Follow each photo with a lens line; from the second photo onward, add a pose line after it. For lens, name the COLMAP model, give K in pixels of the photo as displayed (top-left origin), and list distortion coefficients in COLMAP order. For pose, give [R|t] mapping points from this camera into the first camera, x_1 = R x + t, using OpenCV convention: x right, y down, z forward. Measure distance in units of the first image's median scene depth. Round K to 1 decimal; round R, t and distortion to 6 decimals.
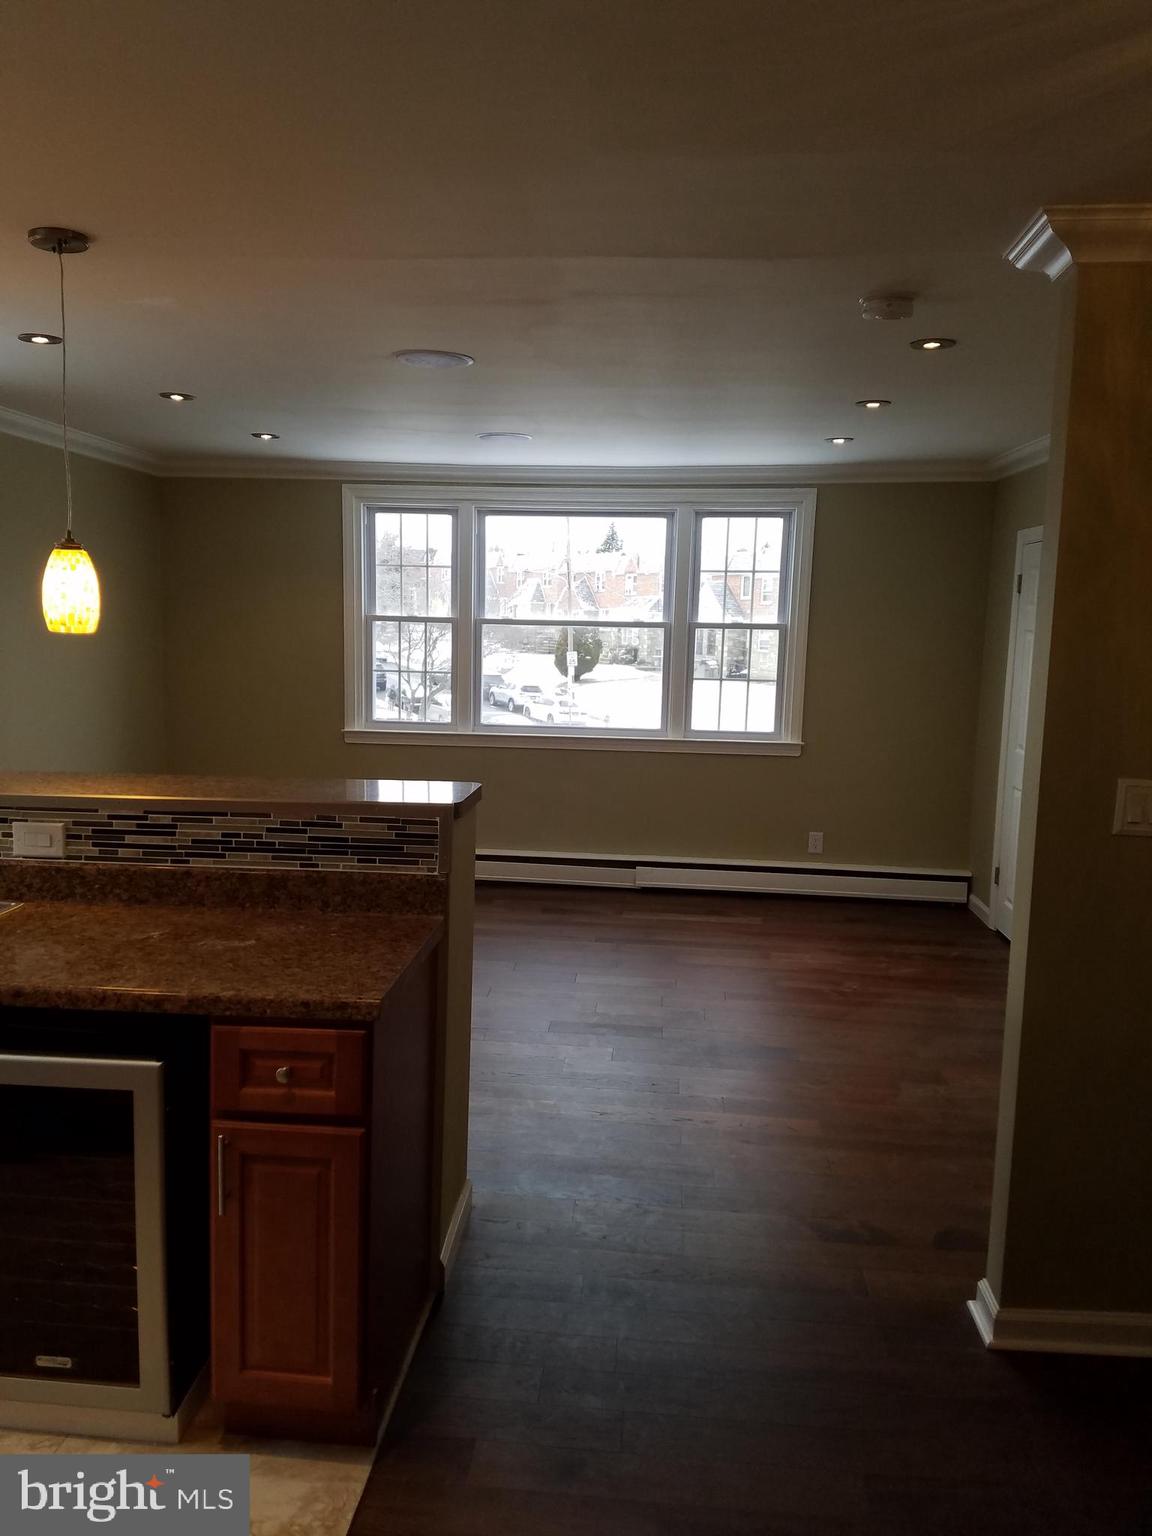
lens RADIAL K [[1167.8, 0, 552.0], [0, 1167.8, 755.8], [0, 0, 1]] dist [0.250583, -0.447614]
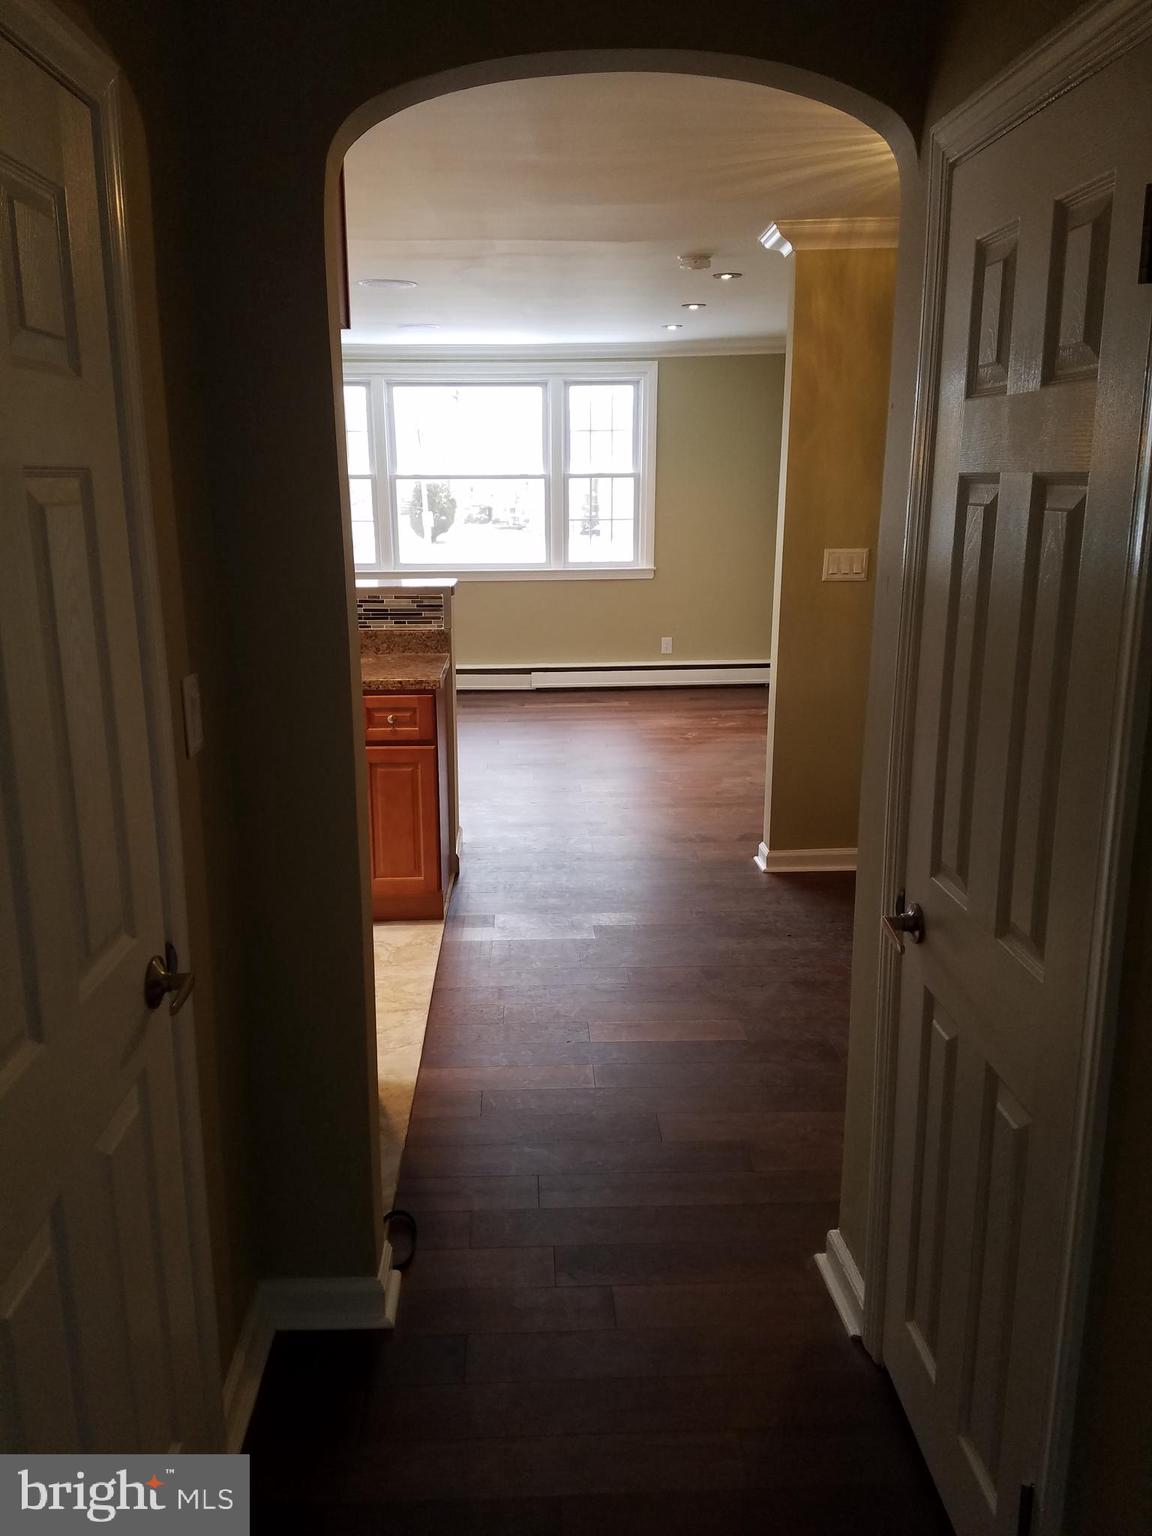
lens RADIAL K [[1167.8, 0, 552.0], [0, 1167.8, 755.8], [0, 0, 1]] dist [0.250583, -0.447614]
pose [[0.991535, -0.060452, 0.114912, -0.072846], [0.046858, 0.991964, 0.117522, 0.044933], [-0.121093, -0.111142, 0.986399, -0.342657]]
